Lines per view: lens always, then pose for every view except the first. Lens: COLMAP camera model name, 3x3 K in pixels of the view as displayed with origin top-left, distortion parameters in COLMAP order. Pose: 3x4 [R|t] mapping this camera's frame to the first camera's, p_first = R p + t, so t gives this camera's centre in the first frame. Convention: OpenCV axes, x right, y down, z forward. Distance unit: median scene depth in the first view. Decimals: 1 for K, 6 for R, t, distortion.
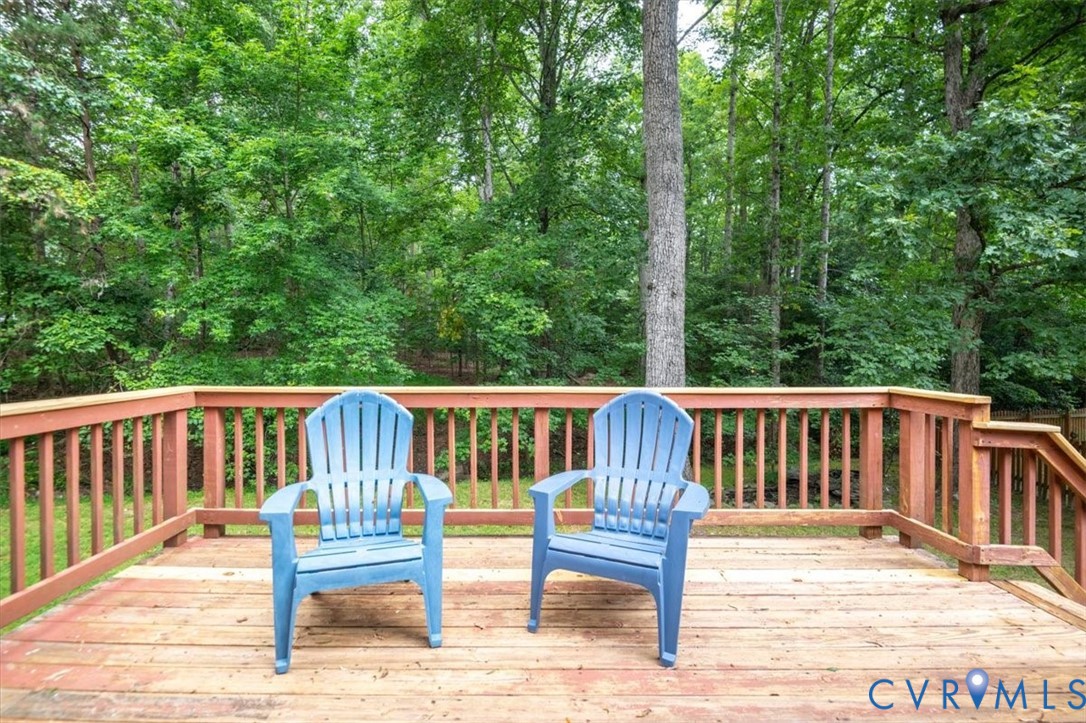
lens RADIAL K [[516.7, 0, 534.0], [0, 516.7, 353.4], [0, 0, 1]] dist [0.005338, -0.004031]
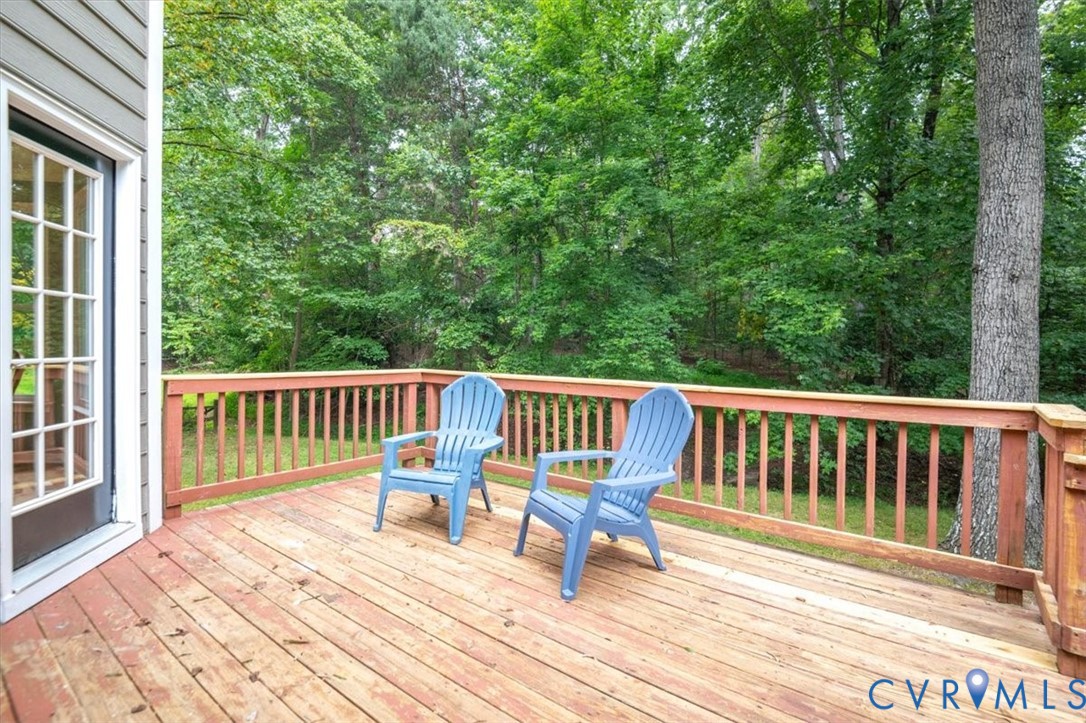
lens RADIAL K [[516.7, 0, 534.1], [0, 516.7, 361.6], [0, 0, 1]] dist [0.005338, -0.004031]
pose [[0.782926, 0.026885, -0.621534, 0.181050], [-0.017448, 0.999622, 0.021262, 0.000679], [0.621871, -0.005802, 0.783098, -0.004423]]
